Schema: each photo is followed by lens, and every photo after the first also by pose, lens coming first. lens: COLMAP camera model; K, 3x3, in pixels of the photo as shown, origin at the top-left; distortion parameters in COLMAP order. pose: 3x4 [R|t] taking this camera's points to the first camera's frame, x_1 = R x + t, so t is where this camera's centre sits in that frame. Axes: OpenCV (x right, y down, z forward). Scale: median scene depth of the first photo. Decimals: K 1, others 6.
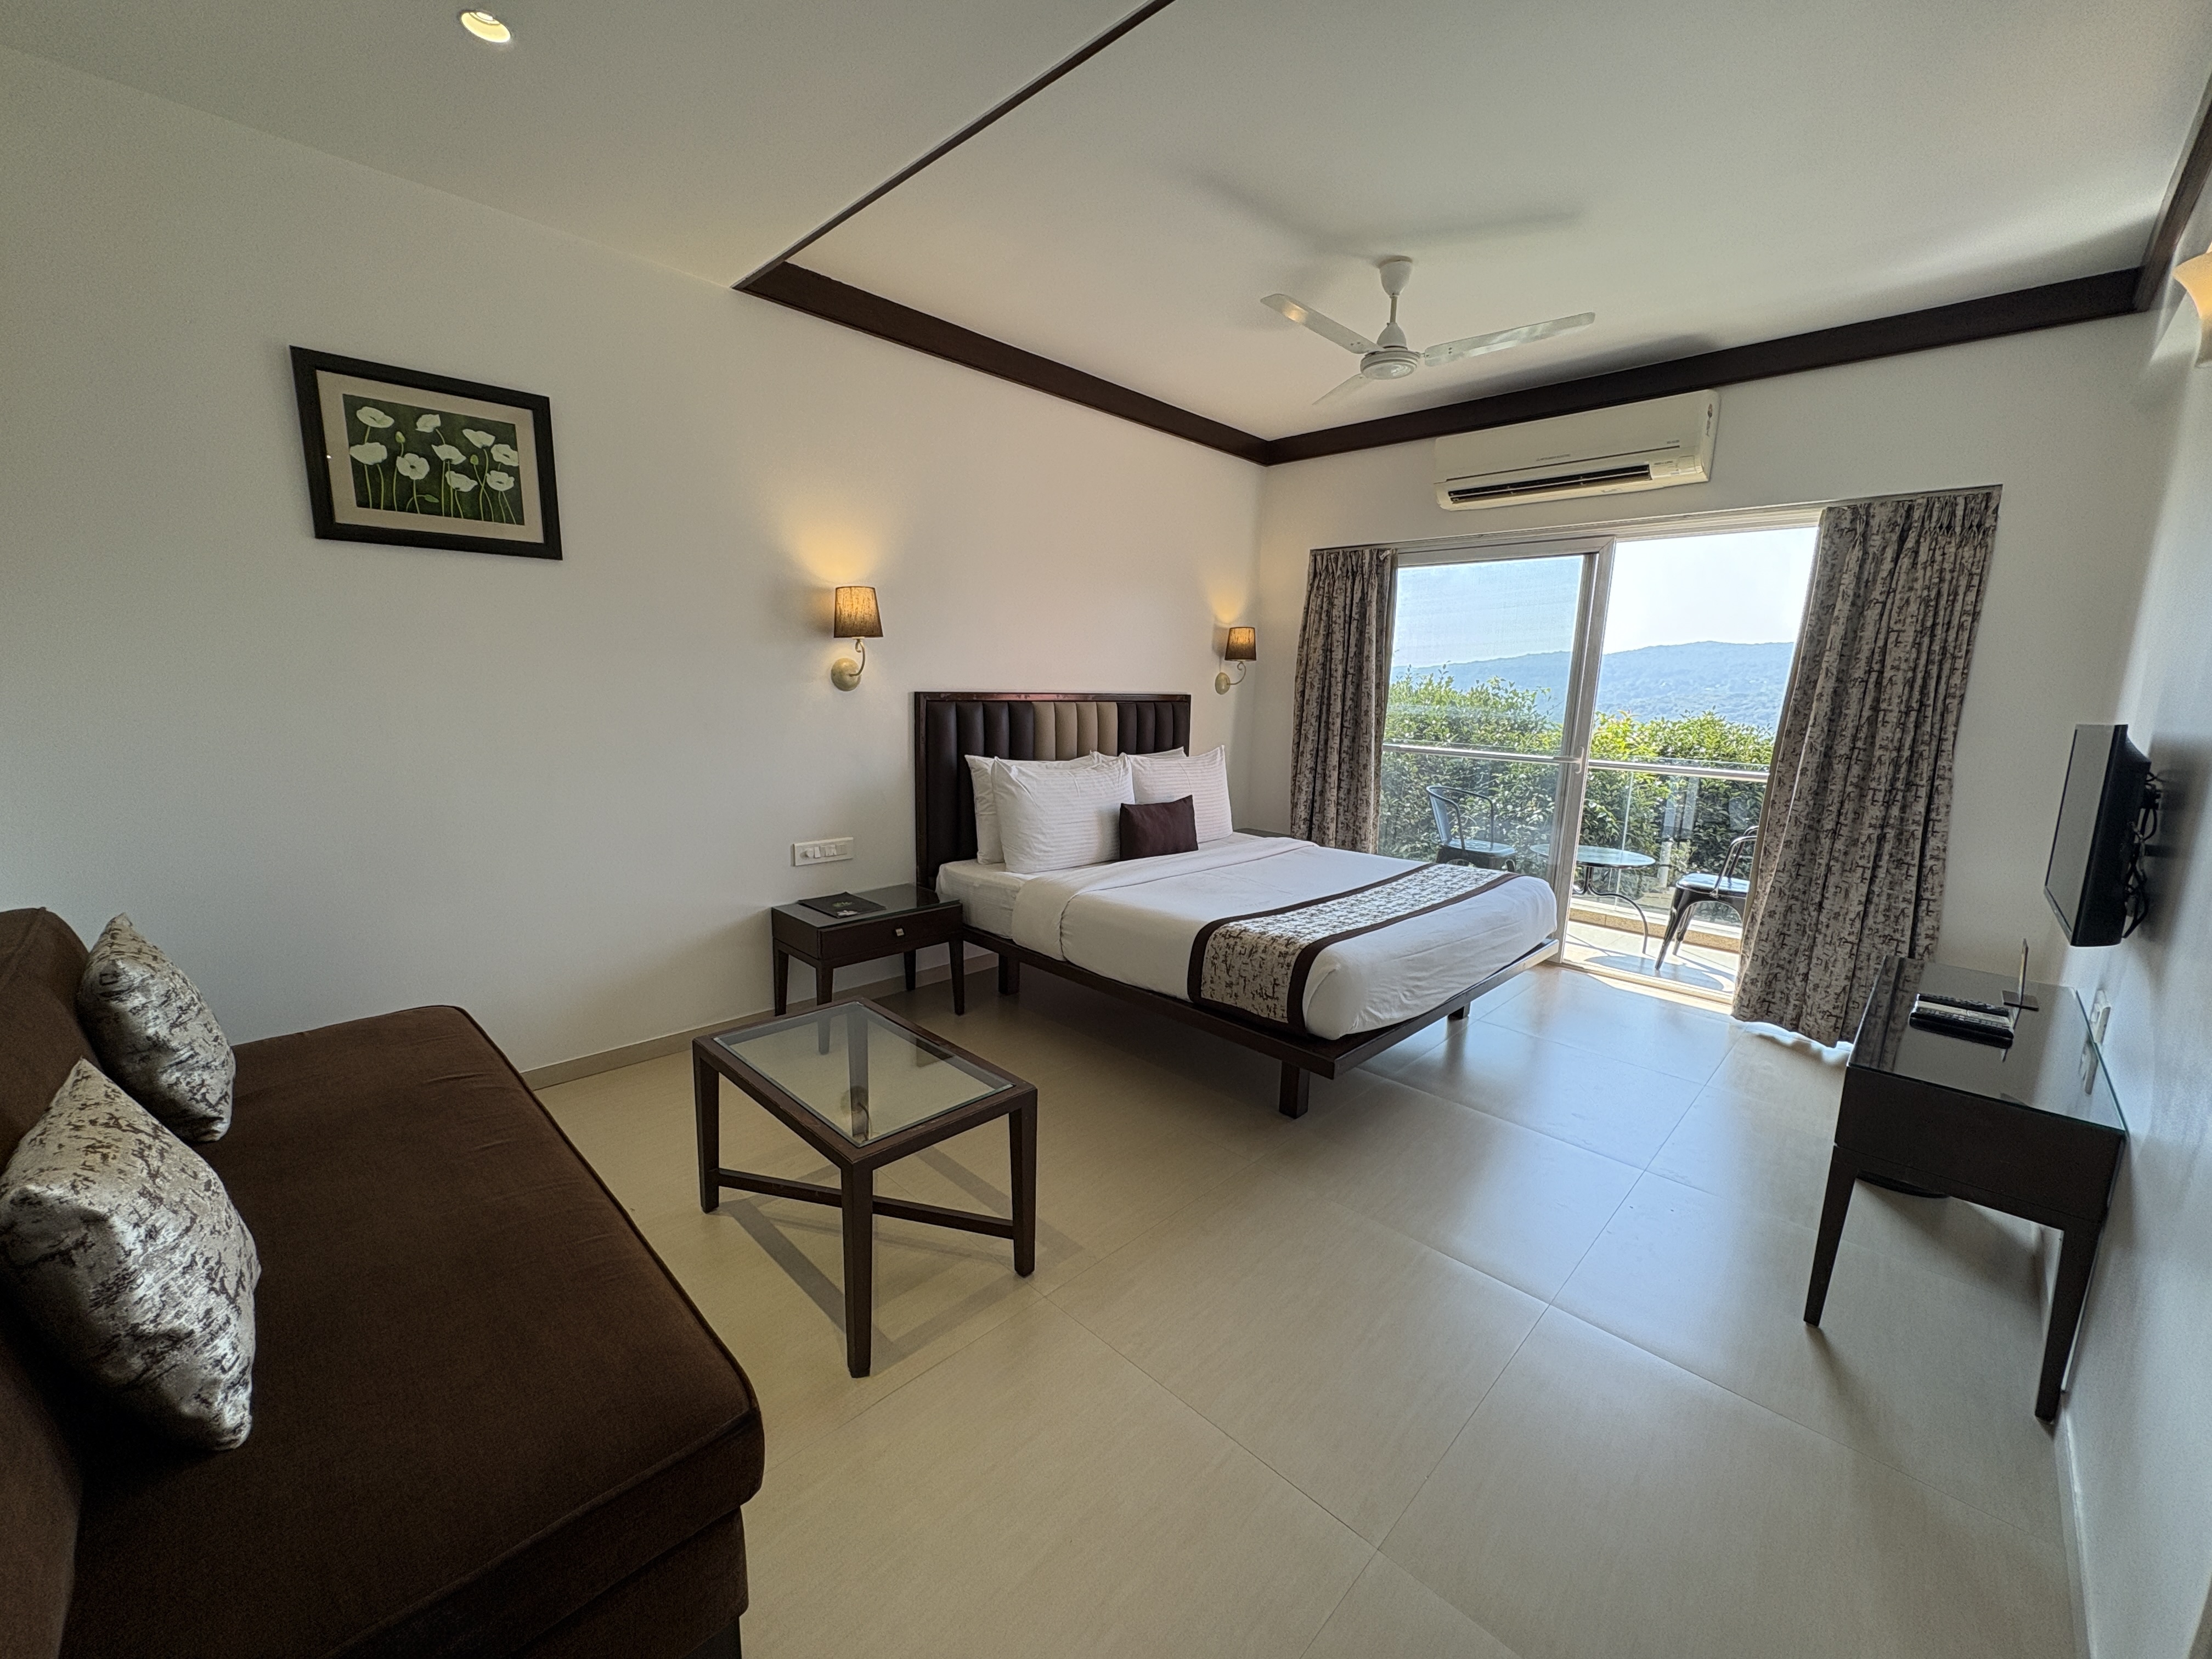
lens RADIAL K [[879.3, 0, 1098.8], [0, 879.3, 829.0], [0, 0, 1]] dist [-0.000557, 0.000813]
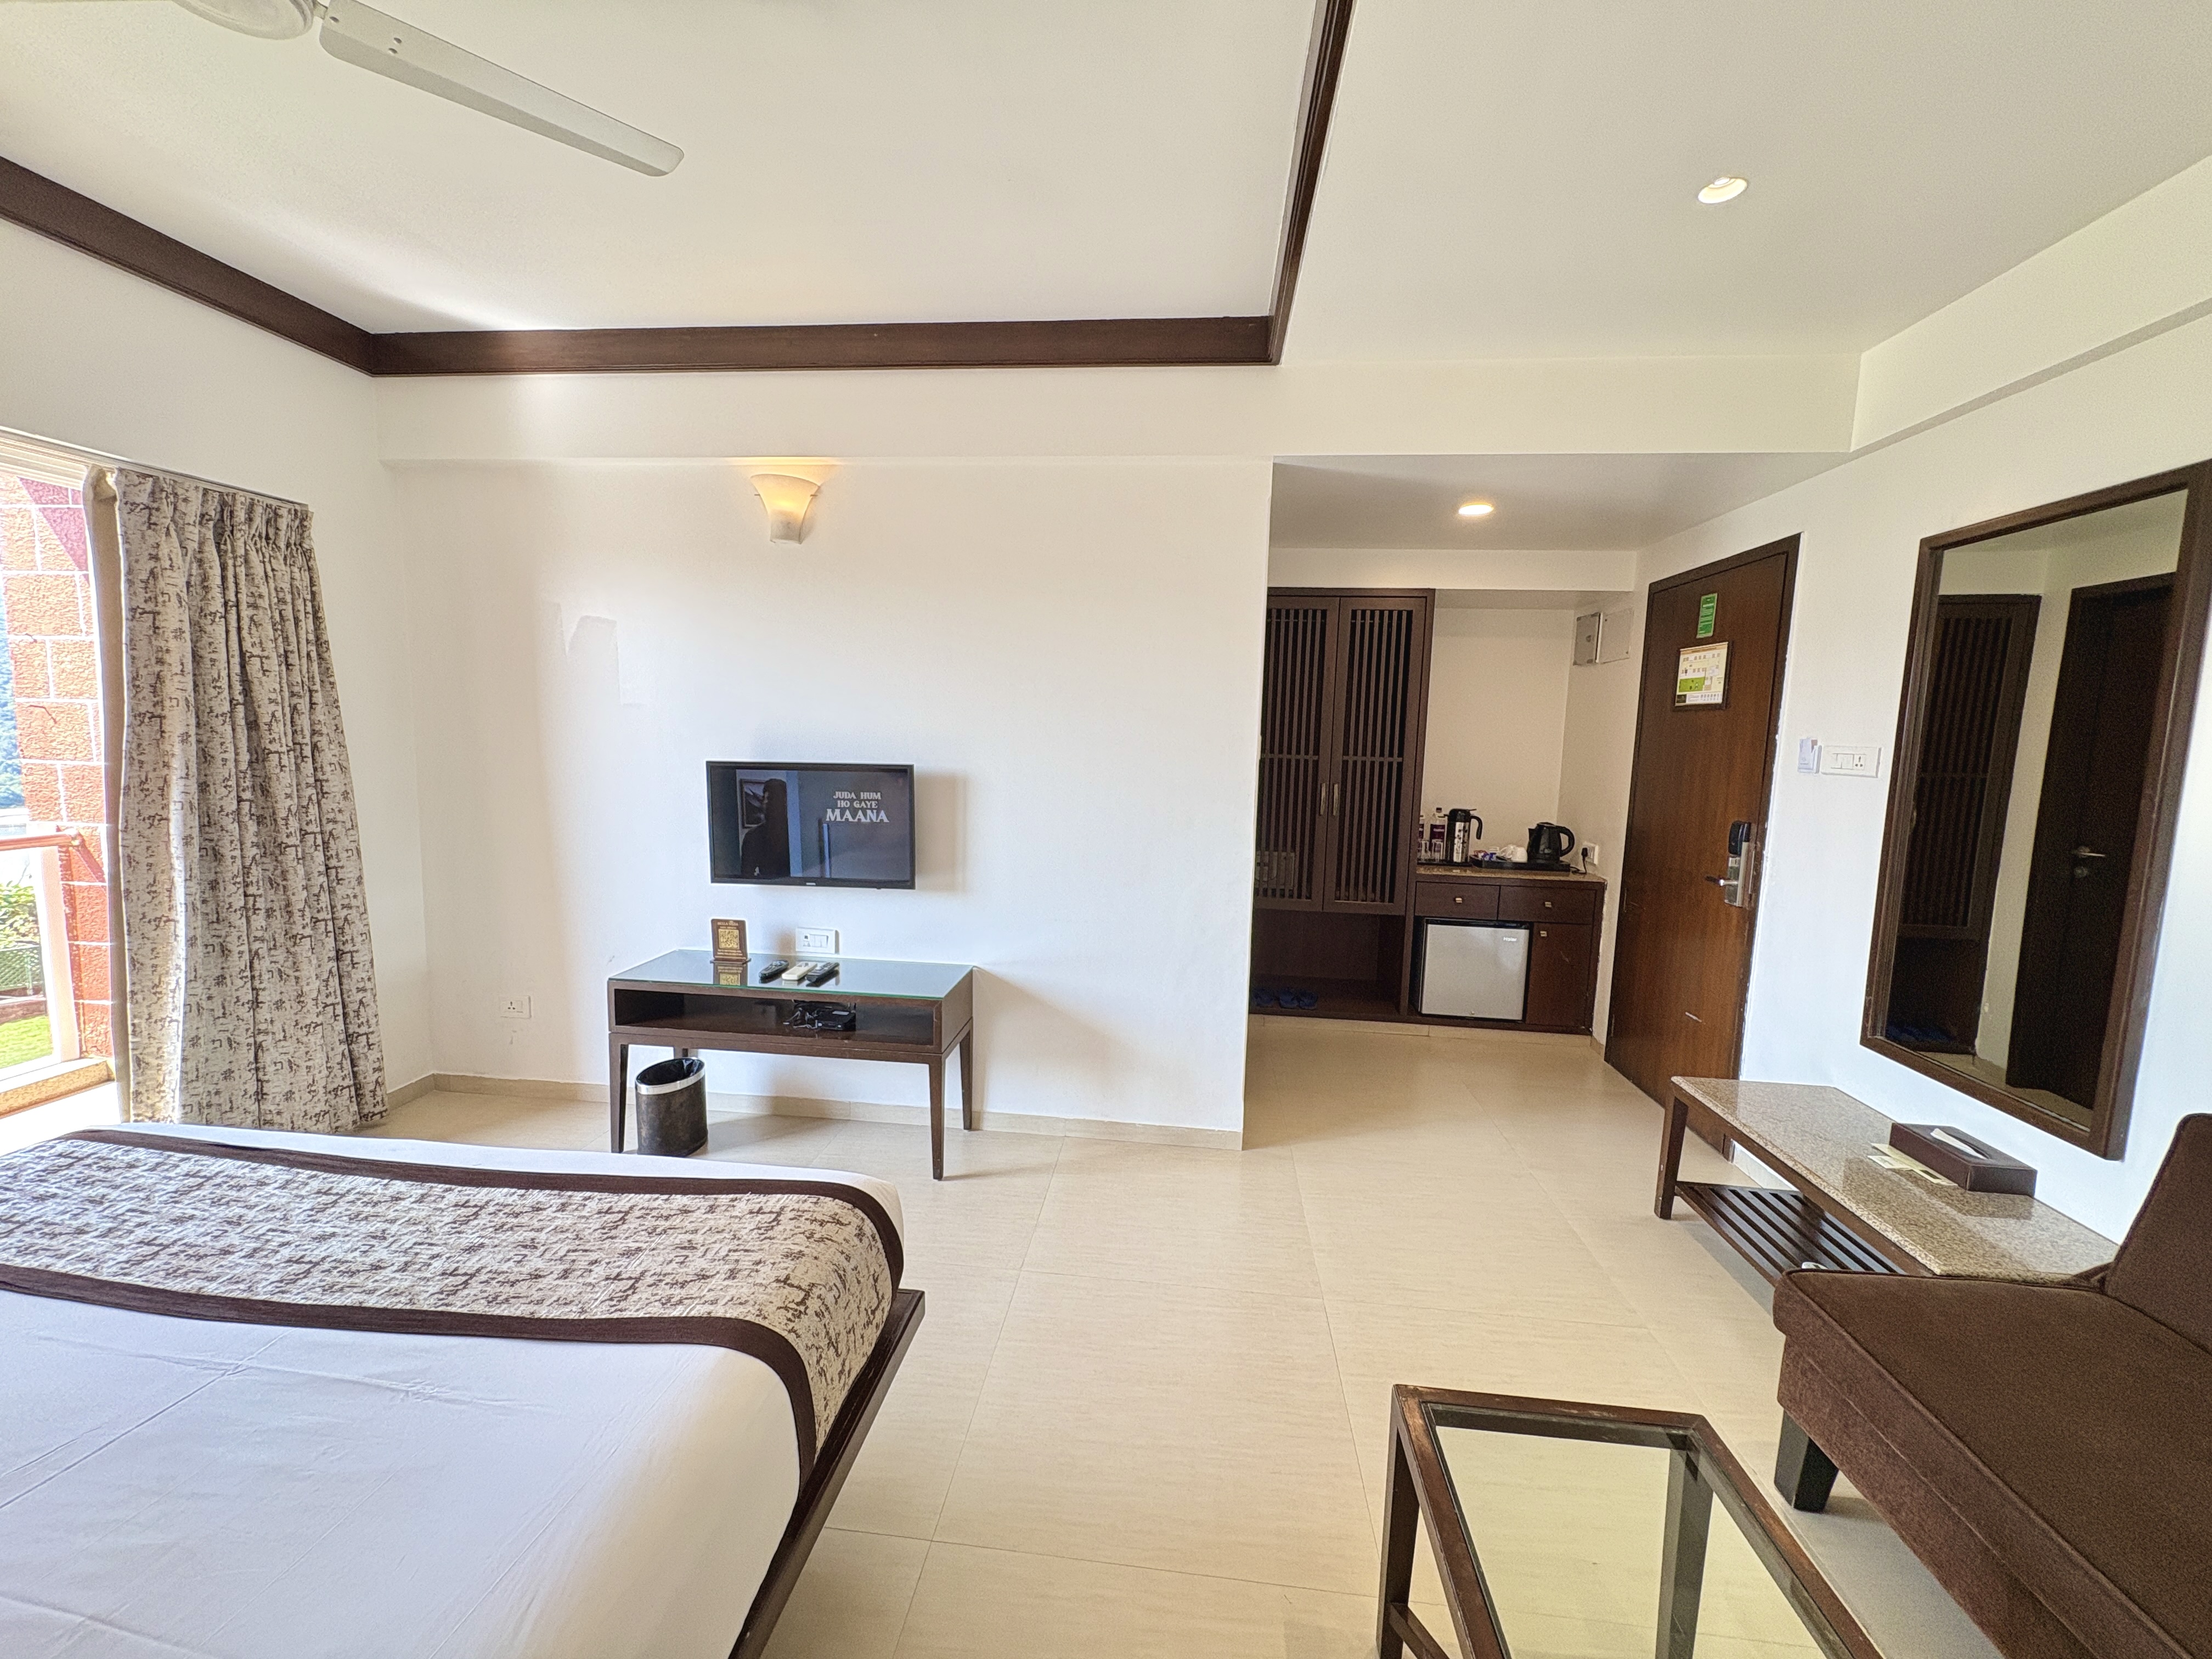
lens RADIAL K [[879.3, 0, 1110.6], [0, 879.3, 826.6], [0, 0, 1]] dist [-0.000557, 0.000813]
pose [[-0.628670, -0.129522, 0.766810, -0.246522], [0.086966, 0.968139, 0.234828, -0.193349], [-0.772794, 0.214315, -0.597376, 0.906689]]
